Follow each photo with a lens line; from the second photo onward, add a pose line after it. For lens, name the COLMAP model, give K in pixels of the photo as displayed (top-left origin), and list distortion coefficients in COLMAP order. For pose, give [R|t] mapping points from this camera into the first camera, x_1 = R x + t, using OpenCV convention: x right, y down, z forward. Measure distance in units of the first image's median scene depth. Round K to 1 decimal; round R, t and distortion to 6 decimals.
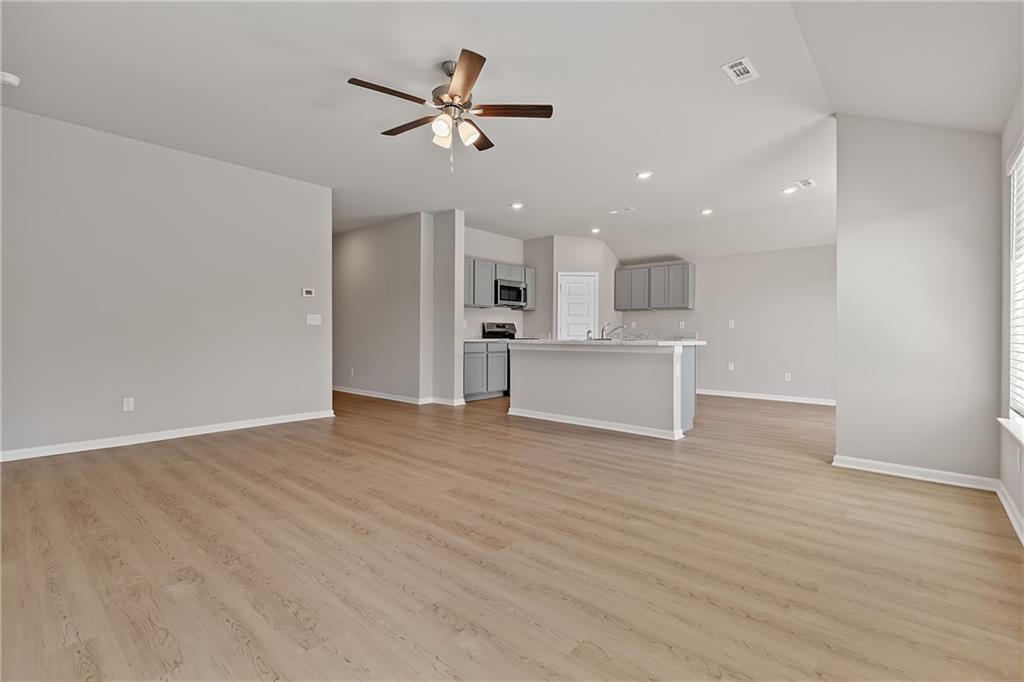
lens RADIAL K [[461.6, 0, 514.9], [0, 461.6, 343.5], [0, 0, 1]] dist [-0.002855, -0.000025]
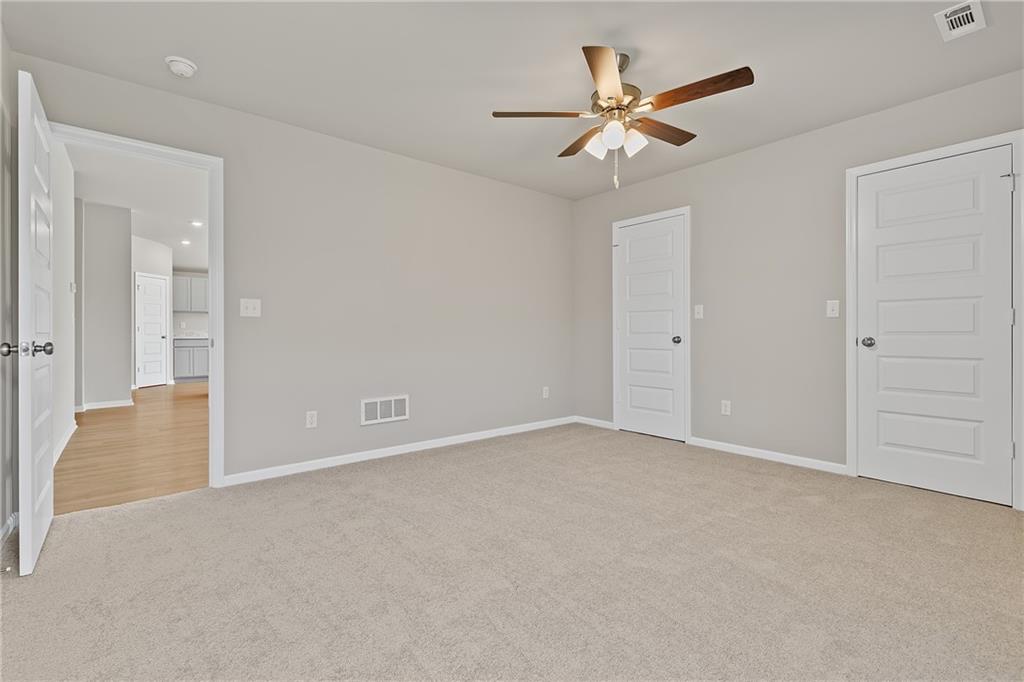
lens RADIAL K [[461.6, 0, 515.9], [0, 461.6, 335.7], [0, 0, 1]] dist [-0.002855, -0.000025]
pose [[0.159754, -0.000916, 0.987156, -0.793255], [0.014001, 0.999901, -0.001338, 0.000482], [-0.987058, 0.014035, 0.159751, 0.004857]]
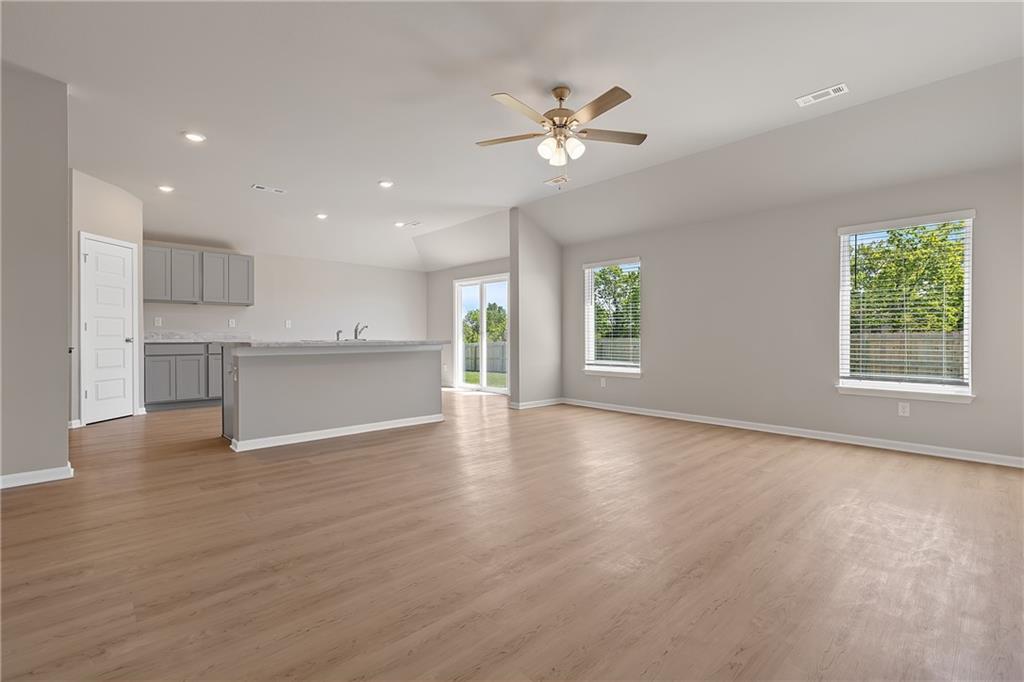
lens RADIAL K [[461.6, 0, 516.2], [0, 461.6, 334.7], [0, 0, 1]] dist [-0.002855, -0.000025]
pose [[0.101207, 0.000599, 0.994865, -0.462889], [0.014938, 0.999886, -0.002122, -0.007806], [-0.994753, 0.015076, 0.101187, 0.369872]]
